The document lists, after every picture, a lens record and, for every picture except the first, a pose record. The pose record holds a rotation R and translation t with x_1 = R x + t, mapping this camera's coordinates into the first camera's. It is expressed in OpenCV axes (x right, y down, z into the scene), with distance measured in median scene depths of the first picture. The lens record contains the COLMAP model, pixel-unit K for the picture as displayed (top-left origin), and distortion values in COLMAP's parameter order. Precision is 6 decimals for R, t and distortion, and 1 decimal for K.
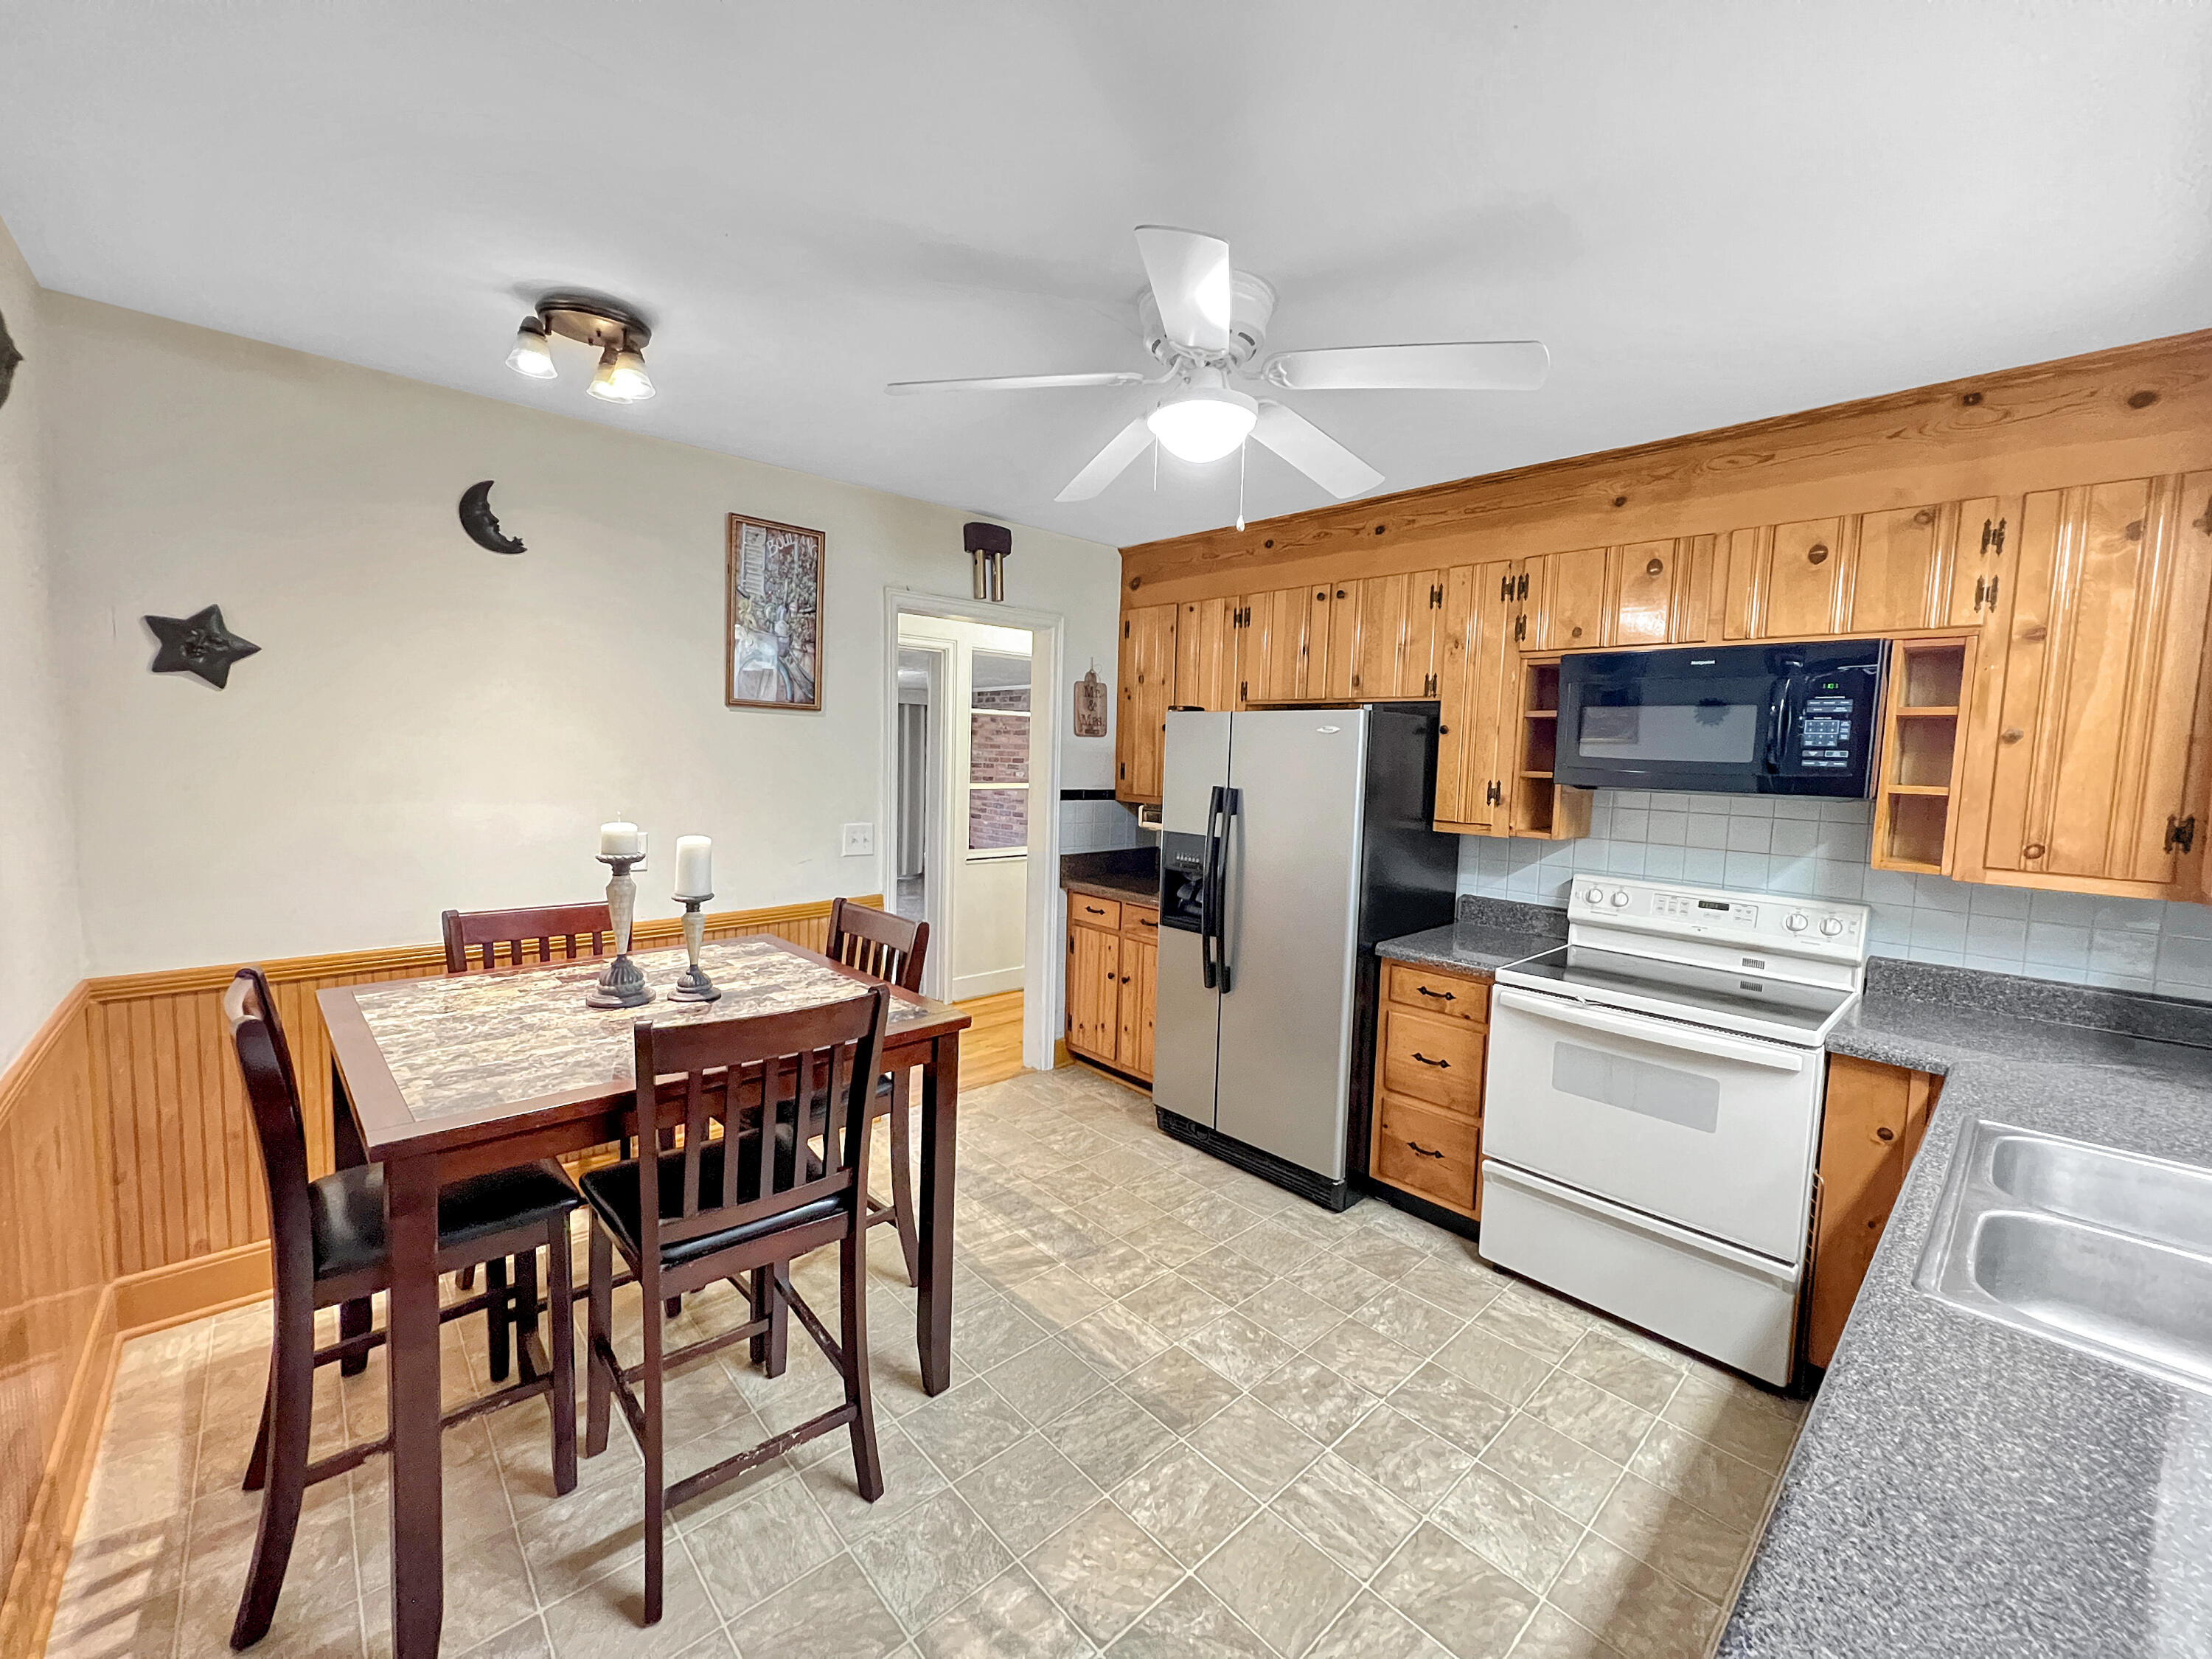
lens RADIAL K [[884.4, 0, 1098.4], [0, 884.4, 821.8], [0, 0, 1]] dist [-0.004411, 0.000342]
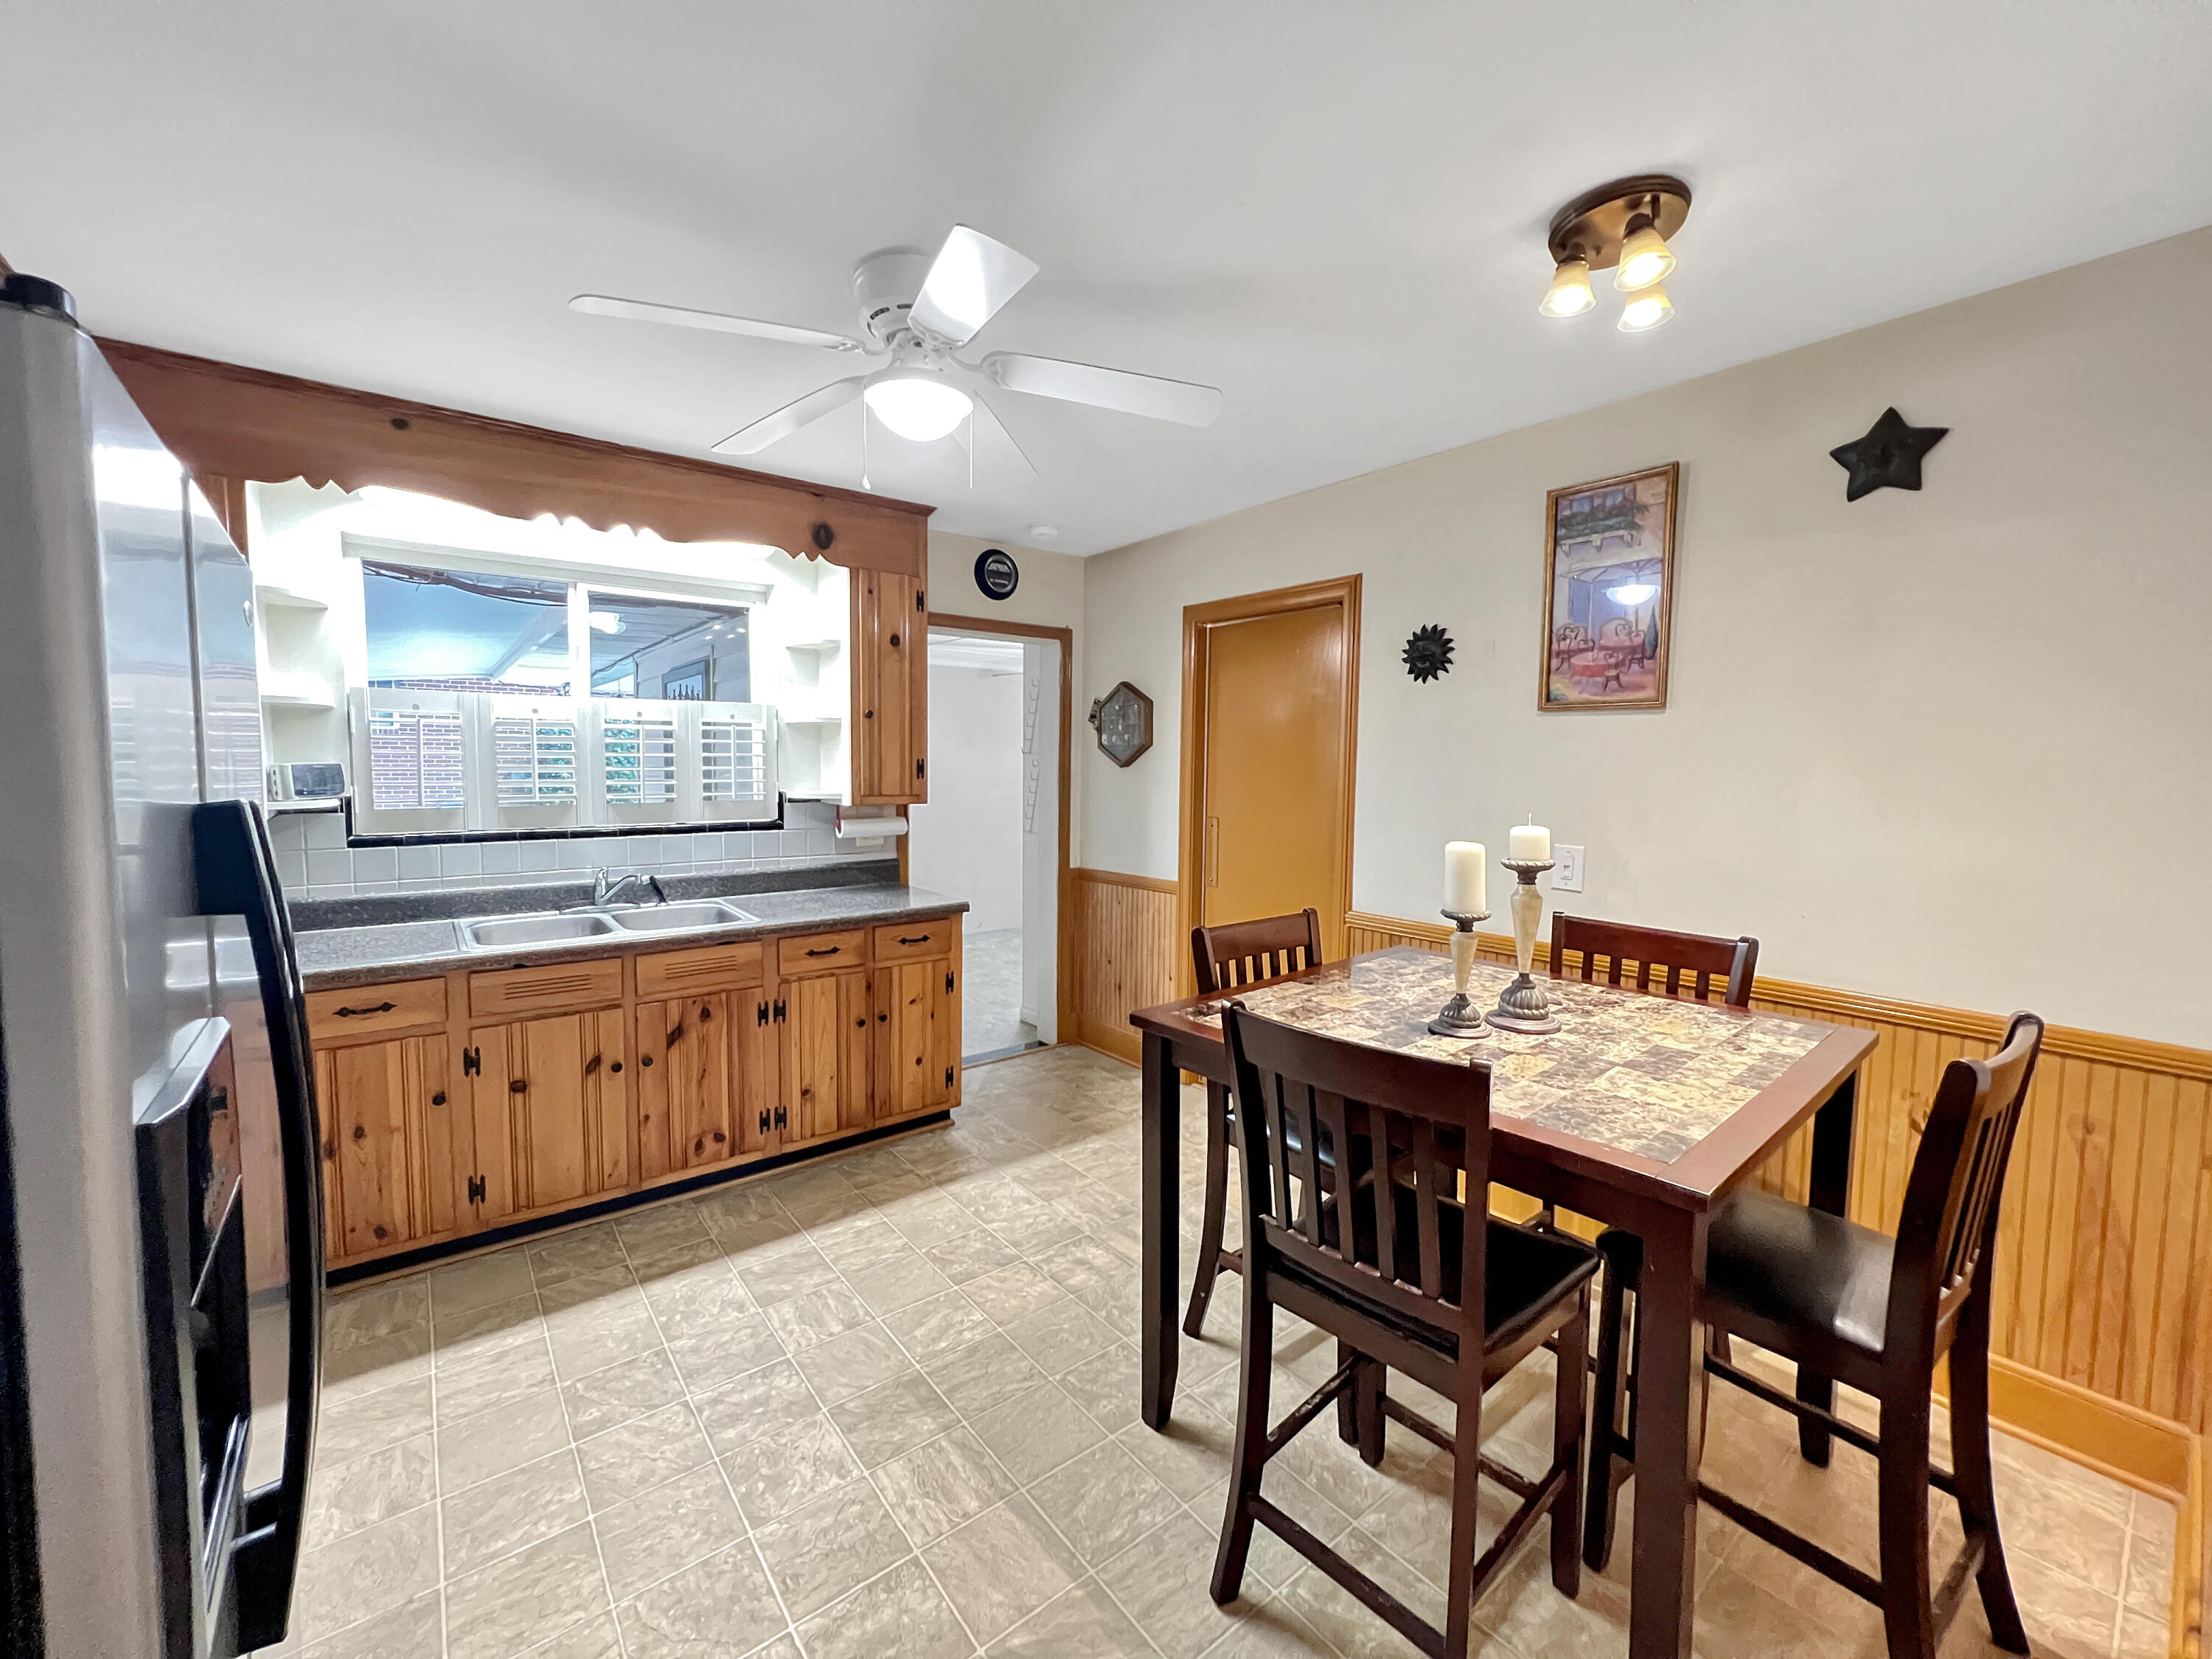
lens RADIAL K [[884.4, 0, 1098.4], [0, 884.4, 821.8], [0, 0, 1]] dist [-0.004411, 0.000342]
pose [[-0.996198, -0.045114, 0.074529, -0.172007], [-0.033643, 0.988329, 0.148572, -0.121565], [-0.080362, 0.145500, -0.986089, 1.913969]]
